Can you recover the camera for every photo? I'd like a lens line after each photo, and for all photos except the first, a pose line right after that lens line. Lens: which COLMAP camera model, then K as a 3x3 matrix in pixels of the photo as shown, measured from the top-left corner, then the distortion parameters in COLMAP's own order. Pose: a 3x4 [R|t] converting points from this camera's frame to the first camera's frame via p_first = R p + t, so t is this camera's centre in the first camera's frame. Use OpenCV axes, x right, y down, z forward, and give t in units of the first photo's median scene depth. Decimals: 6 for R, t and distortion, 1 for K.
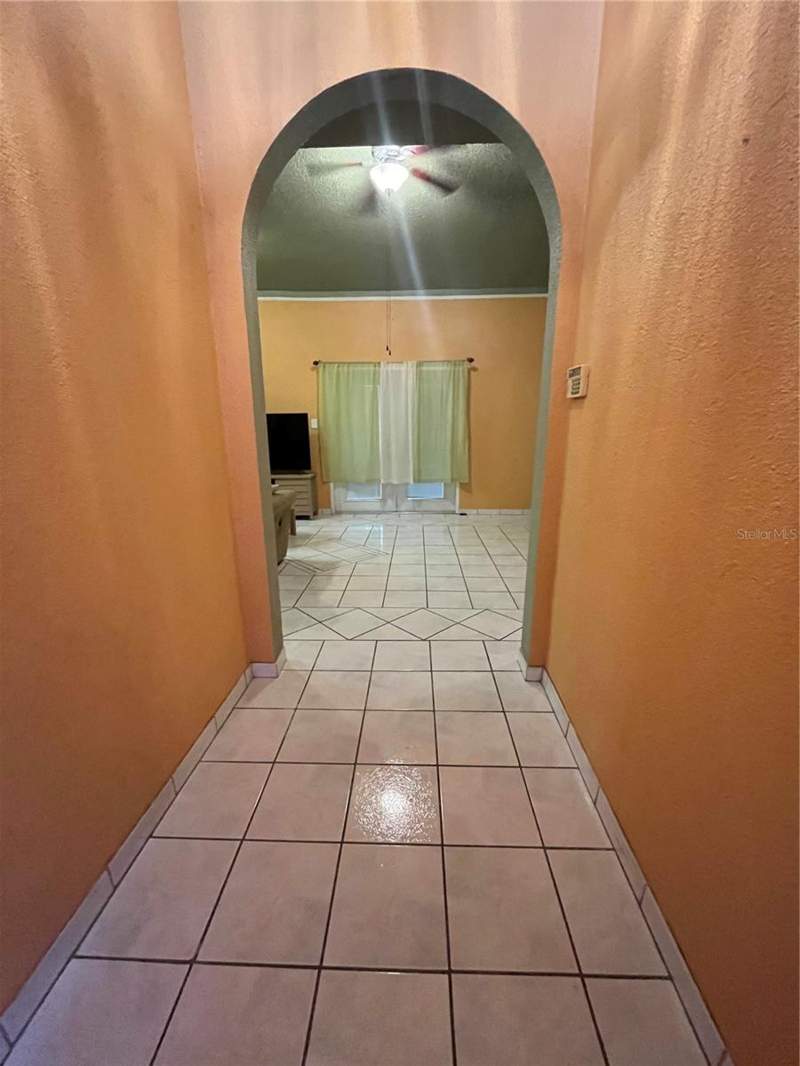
lens RADIAL K [[431.9, 0, 403.9], [0, 431.9, 531.3], [0, 0, 1]] dist [-0.001043, 0.000419]
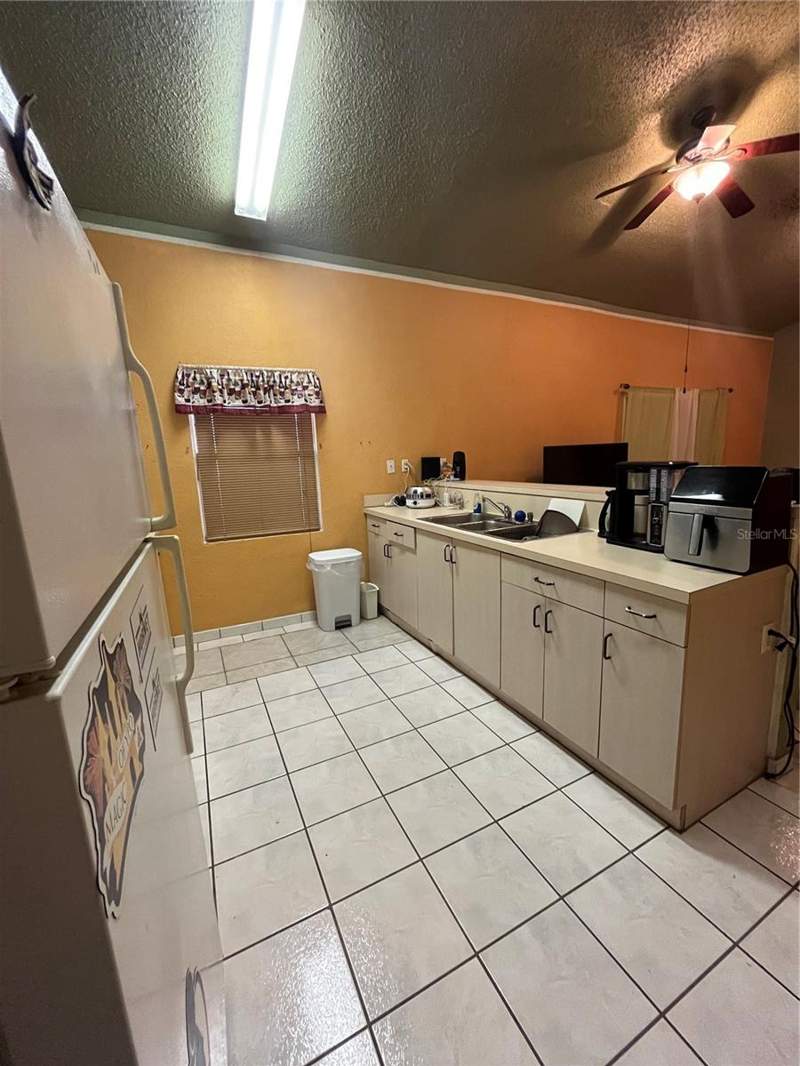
lens RADIAL K [[431.9, 0, 402.5], [0, 431.9, 528.4], [0, 0, 1]] dist [-0.001043, 0.000419]
pose [[0.880837, -0.106084, 0.461381, -1.052253], [0.144625, 0.988279, -0.048876, -0.122541], [-0.450788, 0.109779, 0.885855, 0.445735]]
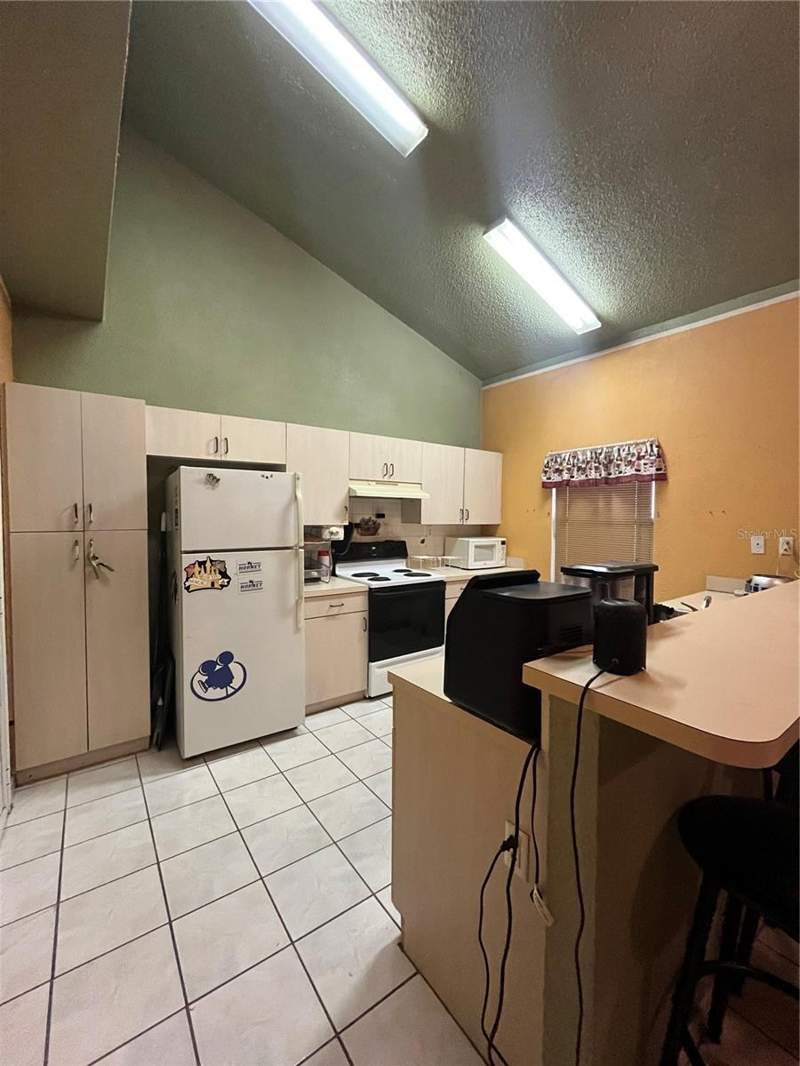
lens RADIAL K [[431.9, 0, 407.8], [0, 431.9, 528.7], [0, 0, 1]] dist [-0.001043, 0.000419]
pose [[0.625241, 0.038671, -0.779473, -0.611190], [-0.206098, 0.971497, -0.117121, -0.128837], [0.752726, 0.233877, 0.615390, 0.420511]]
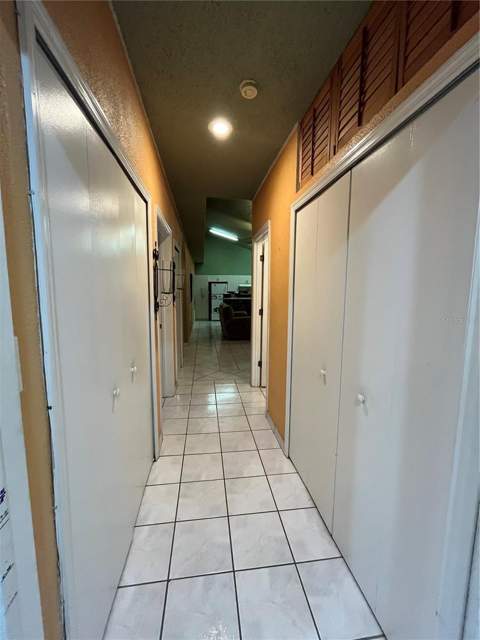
lens RADIAL K [[259.3, 0, 244.4], [0, 259.3, 319.3], [0, 0, 1]] dist [-0.001043, 0.000419]
pose [[0.163174, 0.112141, -0.980203, 1.007490], [-0.250989, 0.965550, 0.068683, -0.124942], [0.954138, 0.234813, 0.185699, 0.433306]]
